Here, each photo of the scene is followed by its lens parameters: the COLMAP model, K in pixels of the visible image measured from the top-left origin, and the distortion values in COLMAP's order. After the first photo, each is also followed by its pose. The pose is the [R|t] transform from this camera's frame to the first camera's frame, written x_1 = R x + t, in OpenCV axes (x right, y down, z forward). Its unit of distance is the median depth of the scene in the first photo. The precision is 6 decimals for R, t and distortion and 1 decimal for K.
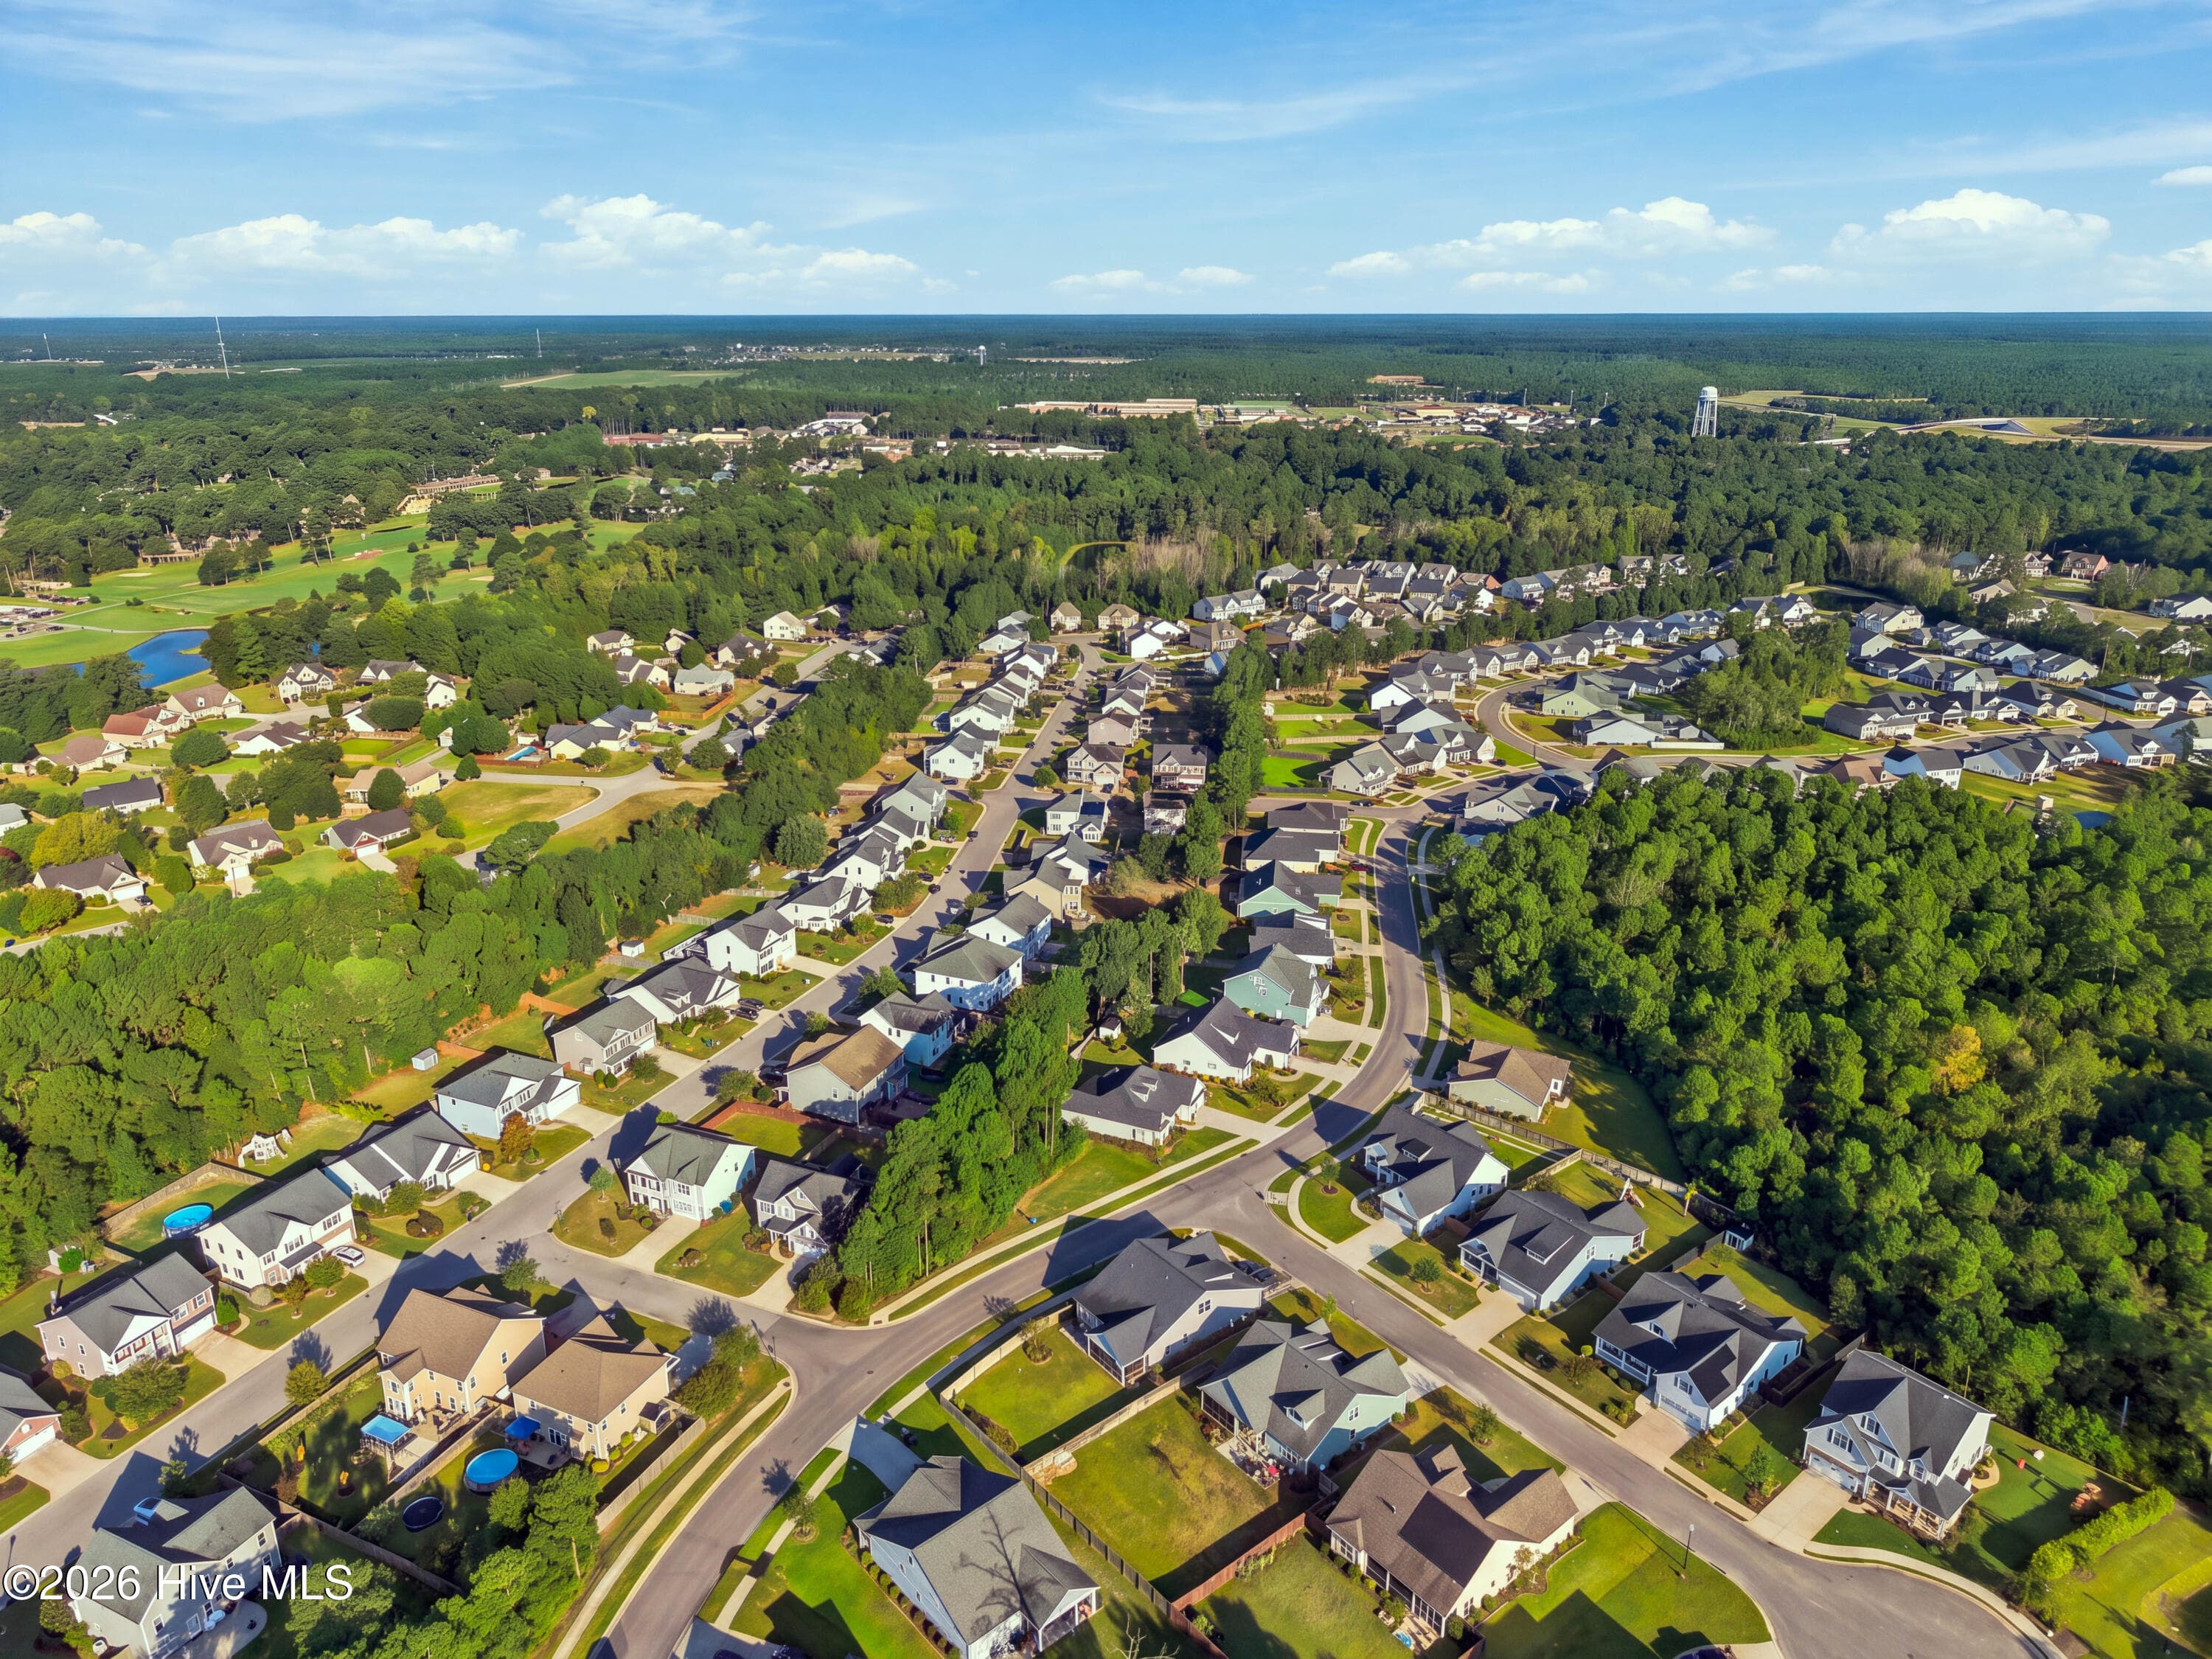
lens RADIAL K [[1494.5, 0, 1106.0], [0, 1494.5, 829.5], [0, 0, 1]] dist [0.008994, 0.000514]
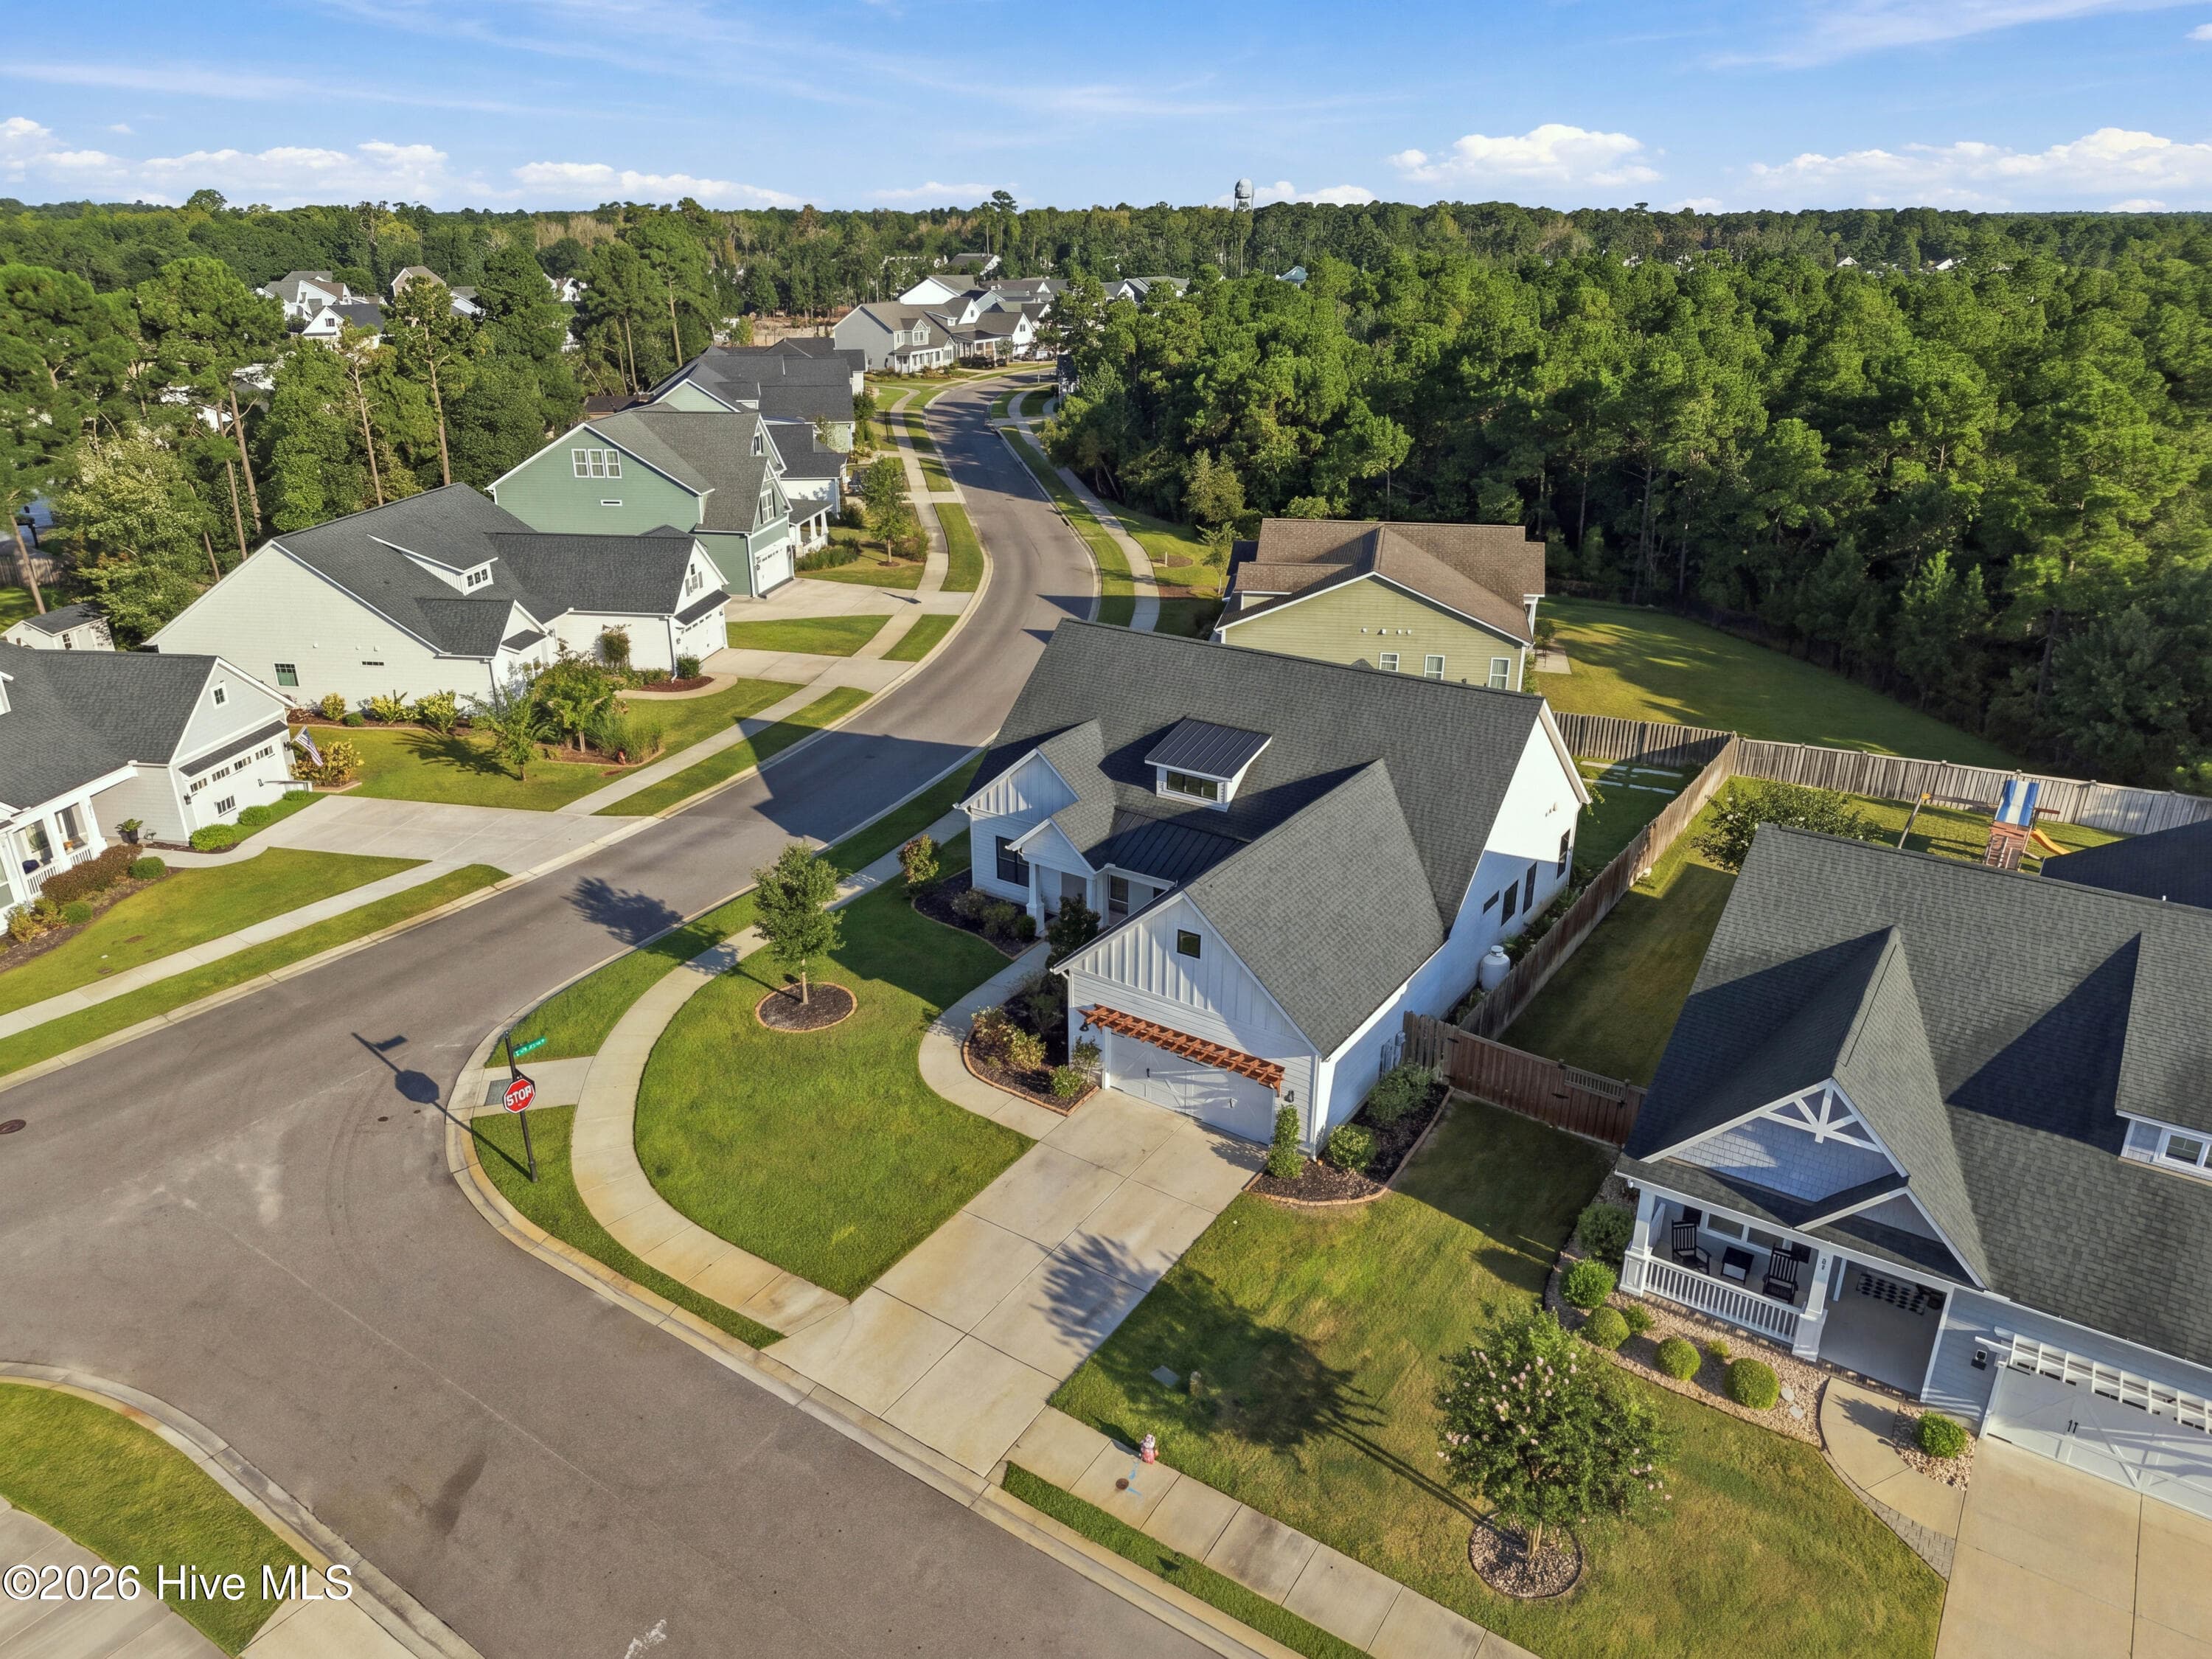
lens RADIAL K [[1494.5, 0, 1106.0], [0, 1494.5, 829.5], [0, 0, 1]] dist [0.008994, 0.000514]
pose [[0.955323, -0.122634, 0.268921, 0.129991], [0.109436, 0.991958, 0.063590, 0.198853], [-0.274556, -0.031319, 0.961061, 0.758364]]
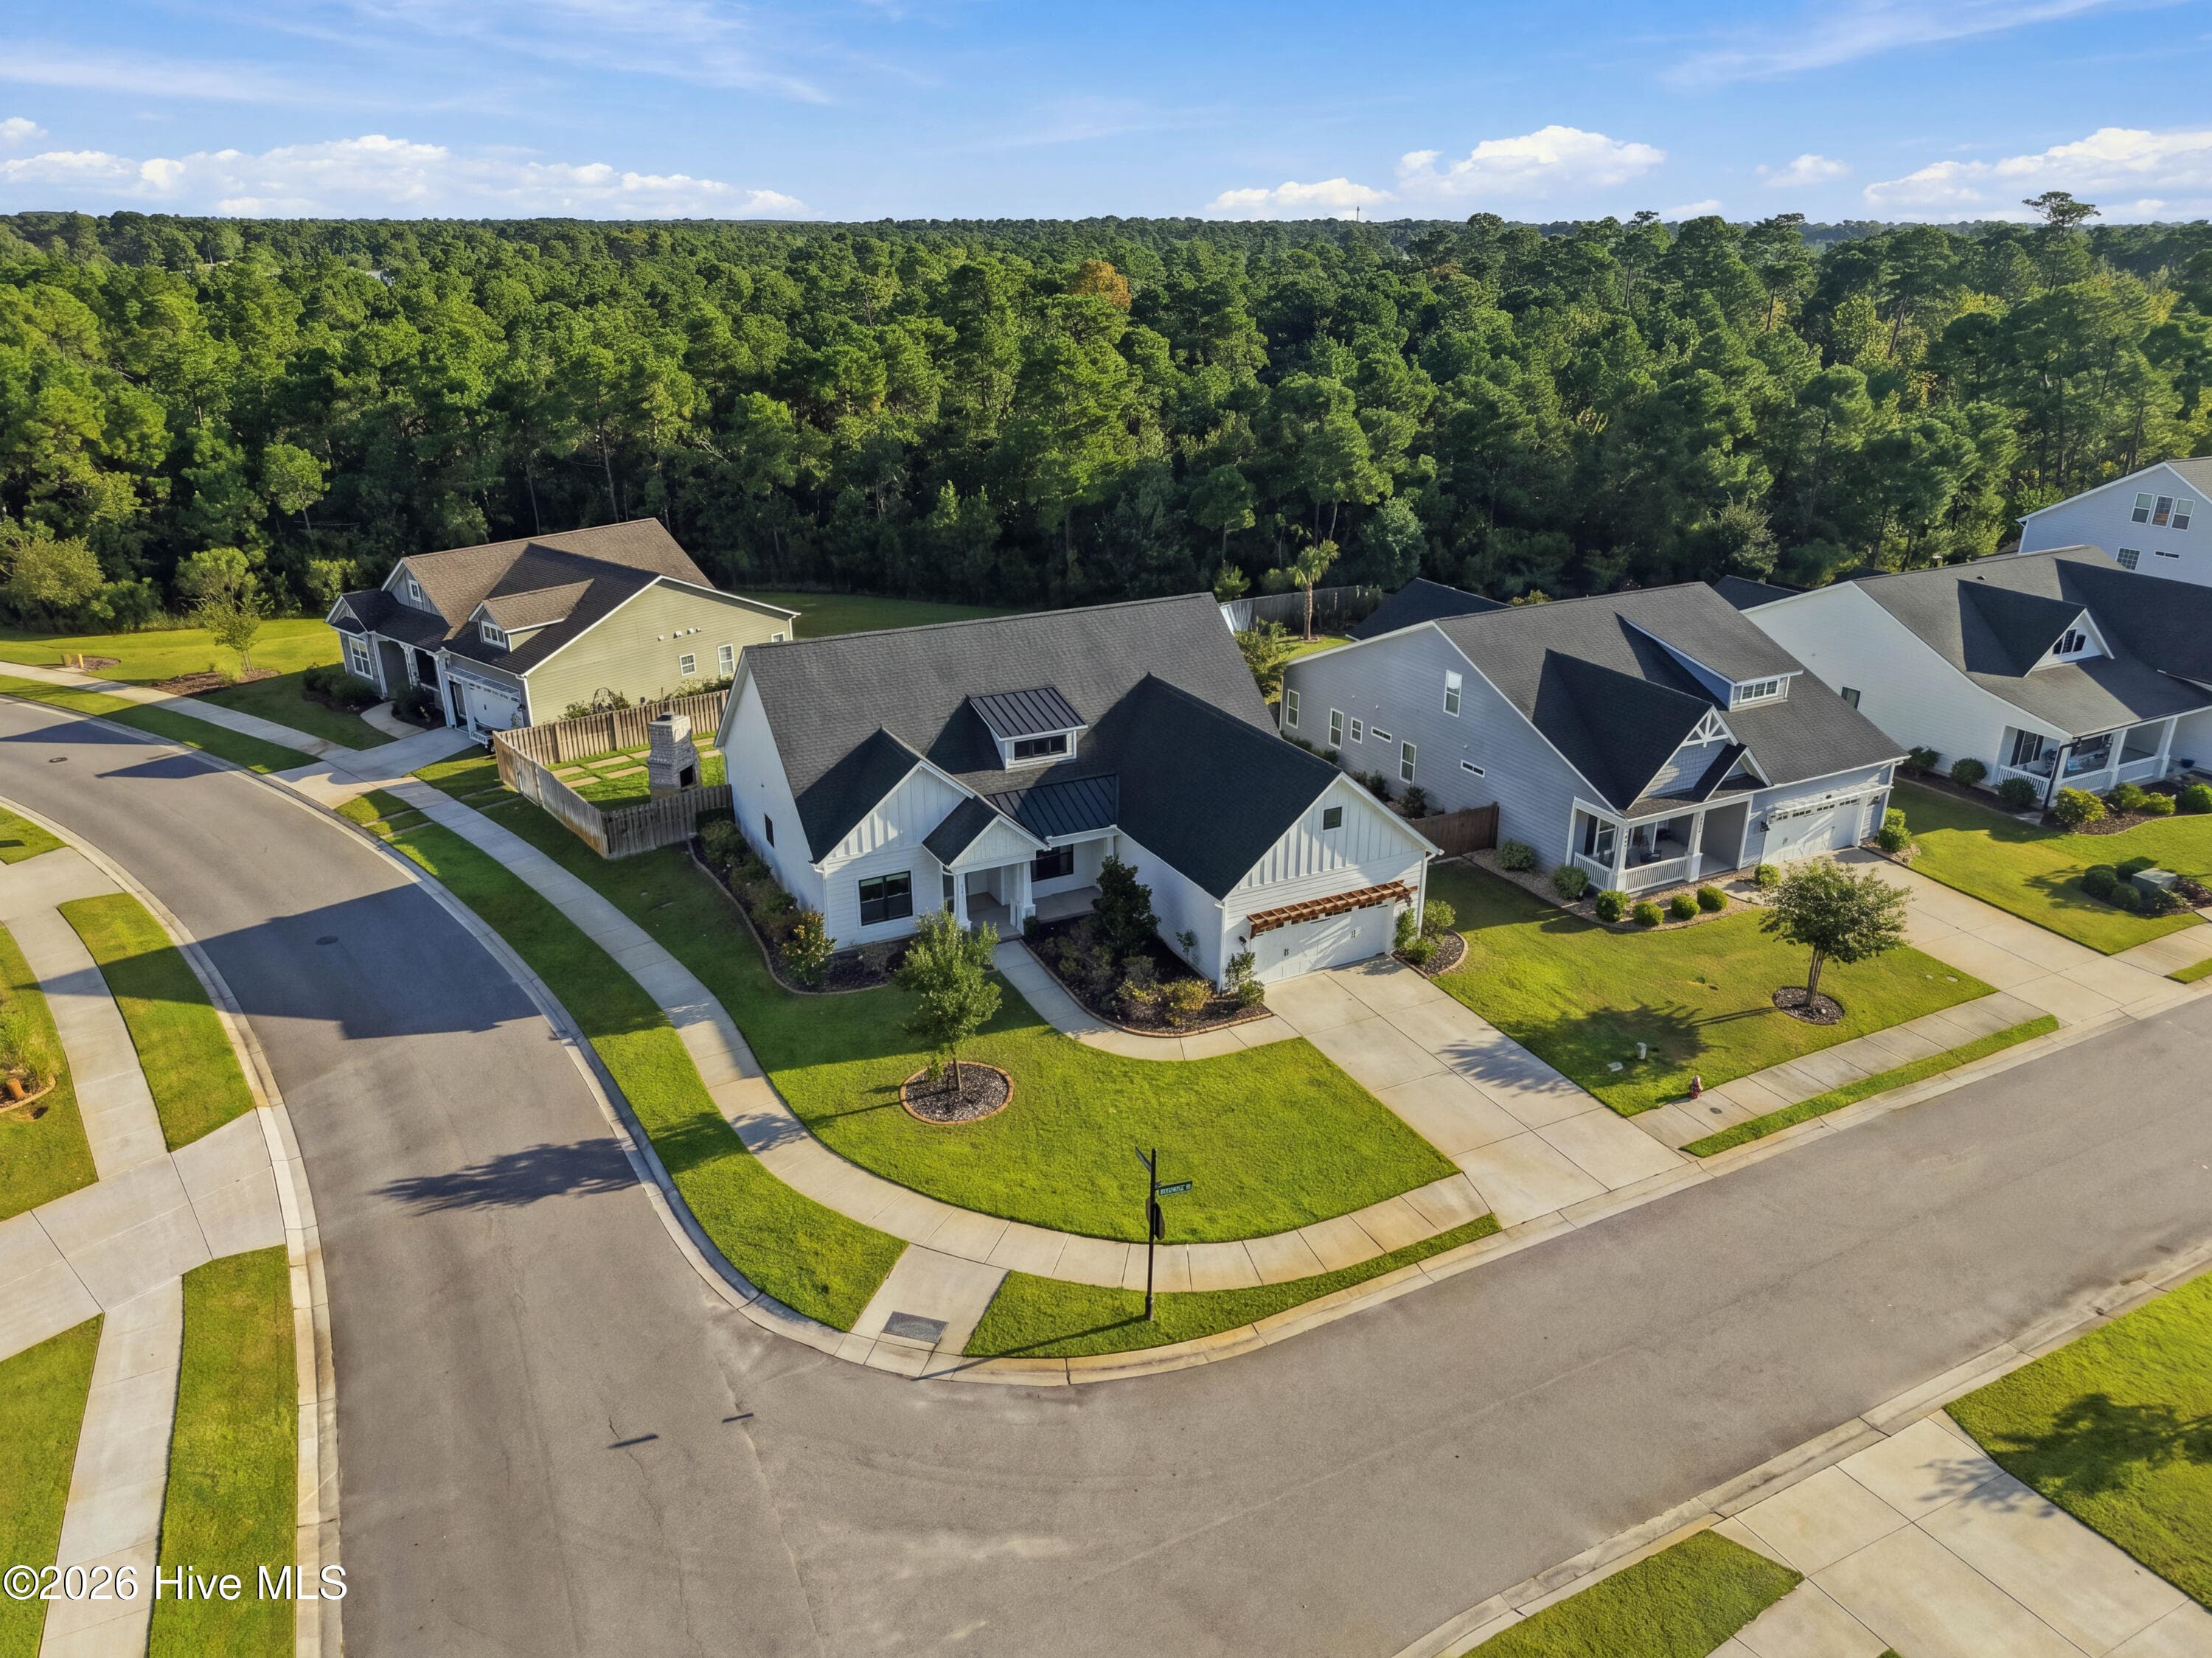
lens RADIAL K [[1504.9, 0, 1105.9], [0, 1504.9, 760.3], [0, 0, 1]] dist [0.013354, 0.001985]
pose [[0.209879, -0.344761, 0.914927, 0.007066], [0.332584, 0.905140, 0.264780, 0.157090], [-0.919423, 0.248718, 0.304632, 0.868098]]
